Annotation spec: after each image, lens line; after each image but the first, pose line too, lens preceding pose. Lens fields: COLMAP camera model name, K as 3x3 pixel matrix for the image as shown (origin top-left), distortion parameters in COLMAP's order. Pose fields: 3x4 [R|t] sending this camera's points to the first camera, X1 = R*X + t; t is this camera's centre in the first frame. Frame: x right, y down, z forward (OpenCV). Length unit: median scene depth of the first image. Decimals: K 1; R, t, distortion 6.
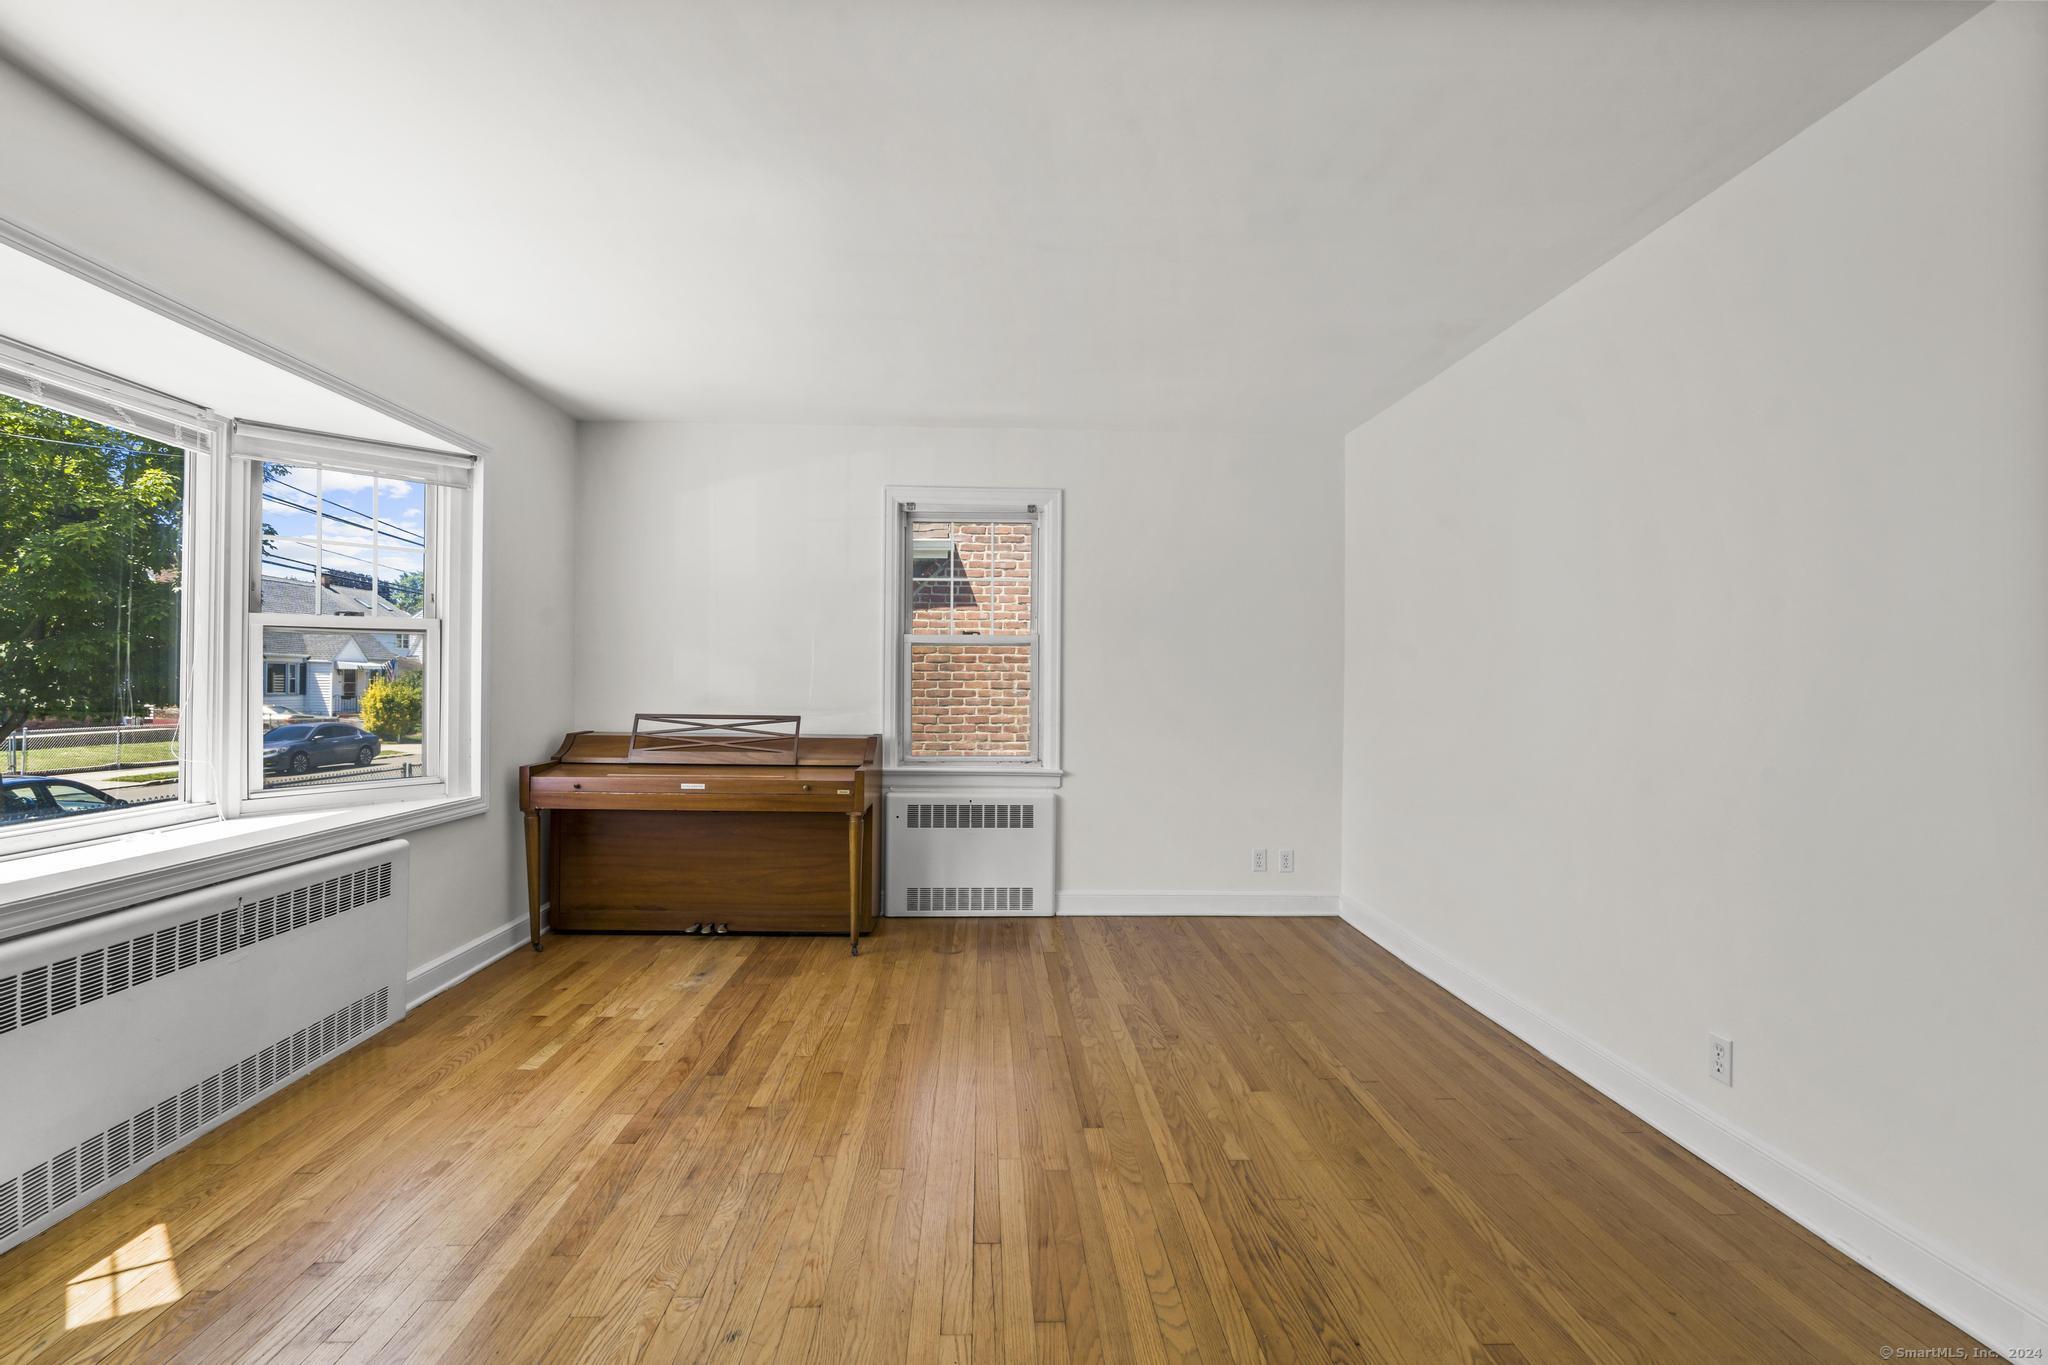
lens RADIAL K [[942.4, 0, 1015.8], [0, 942.4, 676.8], [0, 0, 1]] dist [0.000086, 0.000955]
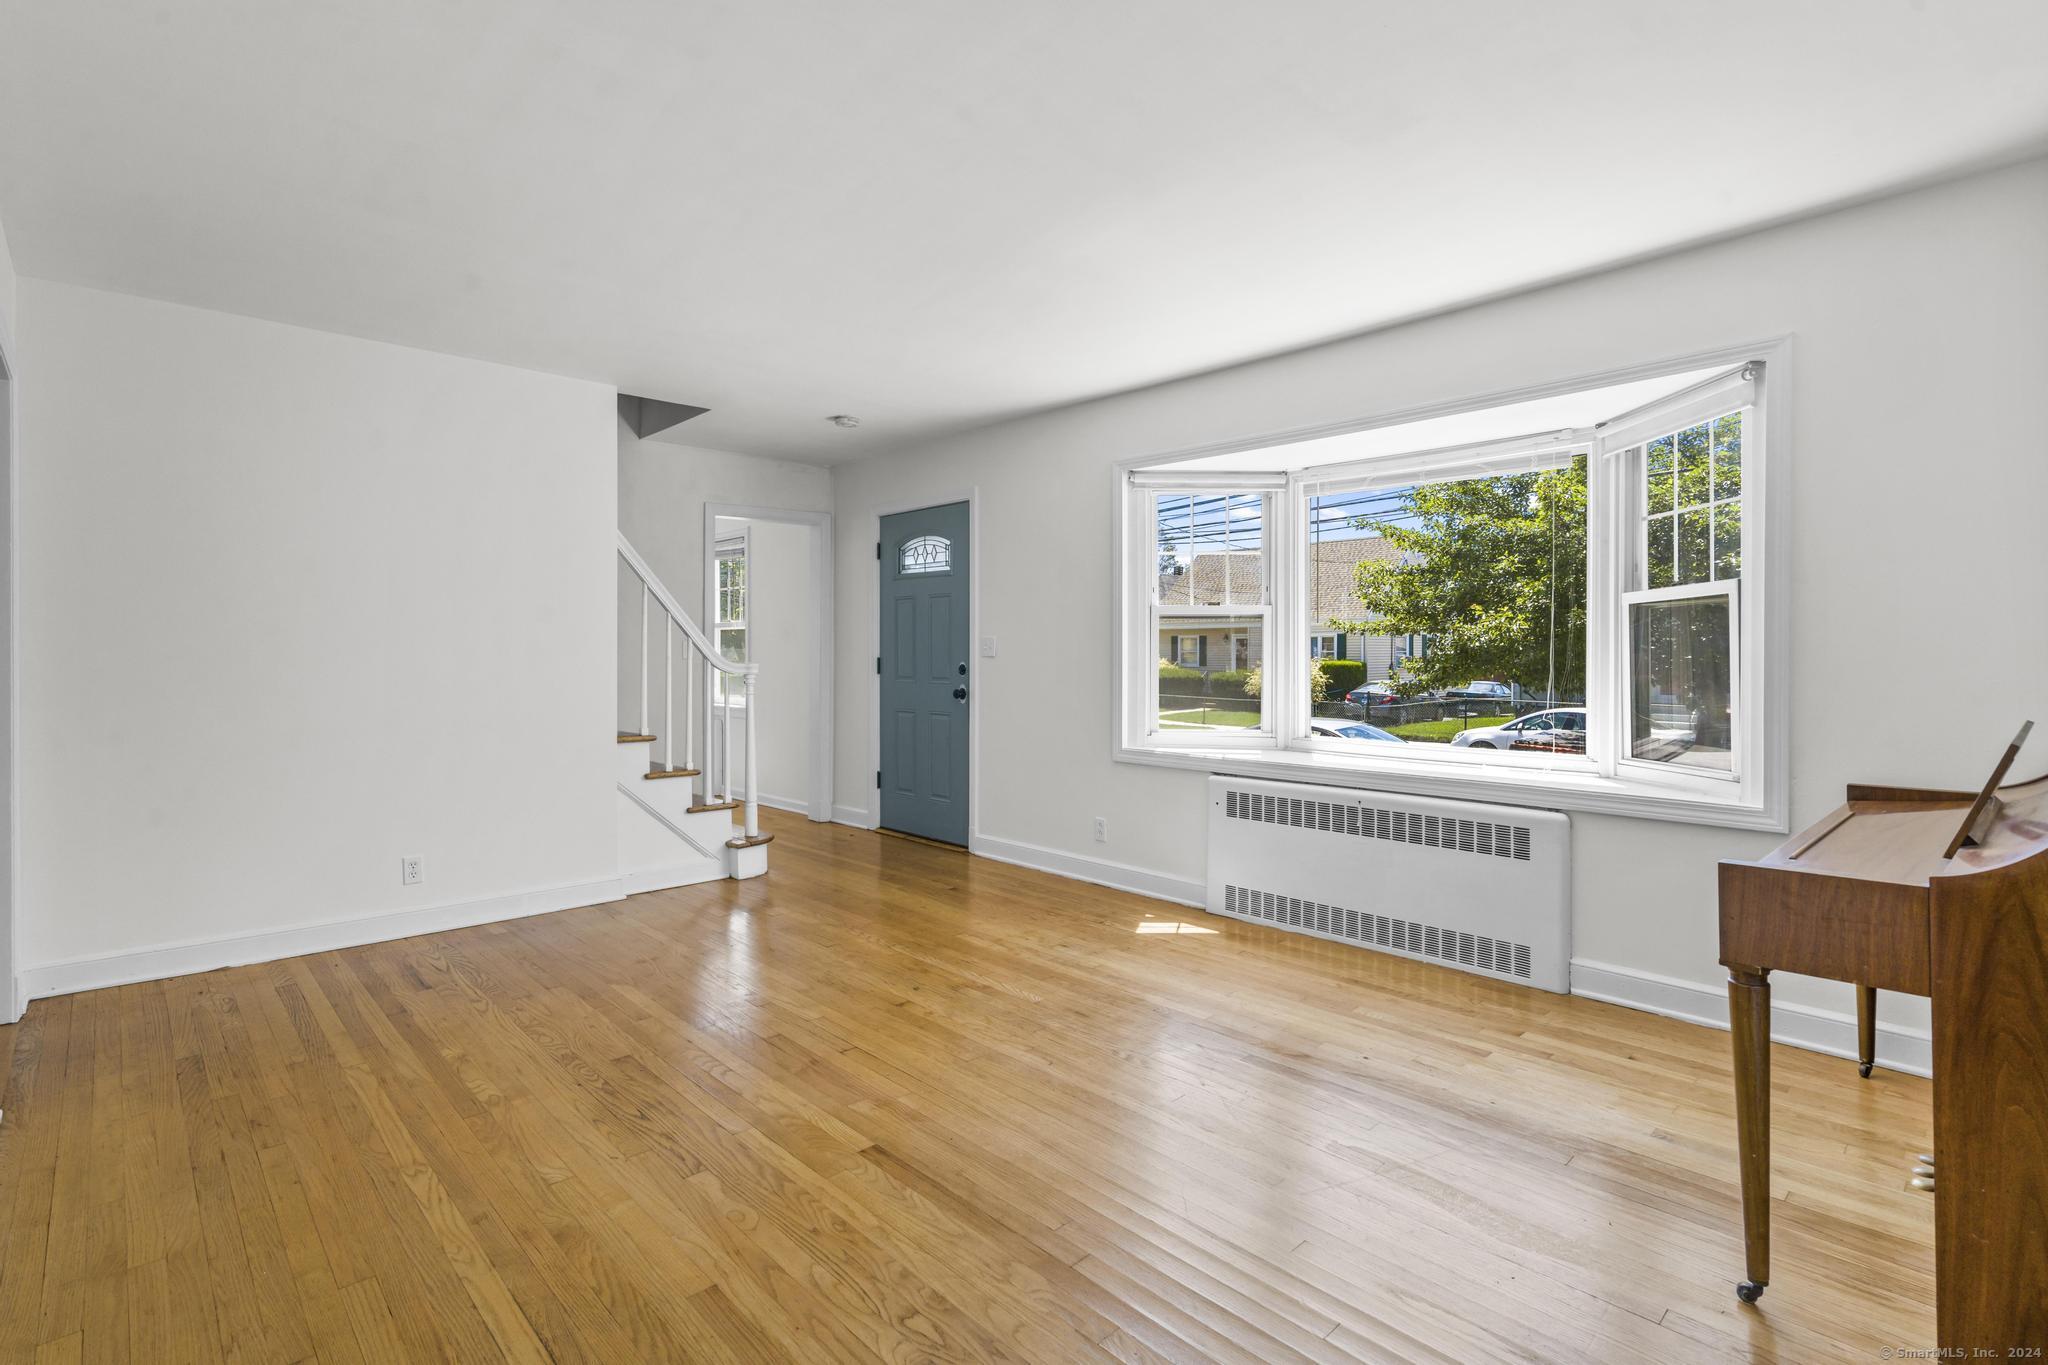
lens RADIAL K [[942.4, 0, 1015.8], [0, 942.4, 676.8], [0, 0, 1]] dist [0.000086, 0.000955]
pose [[-0.746384, 0.011532, -0.665416, 0.577954], [-0.001686, 0.999814, 0.019218, 0.010704], [0.665514, 0.015466, -0.746225, 1.783088]]
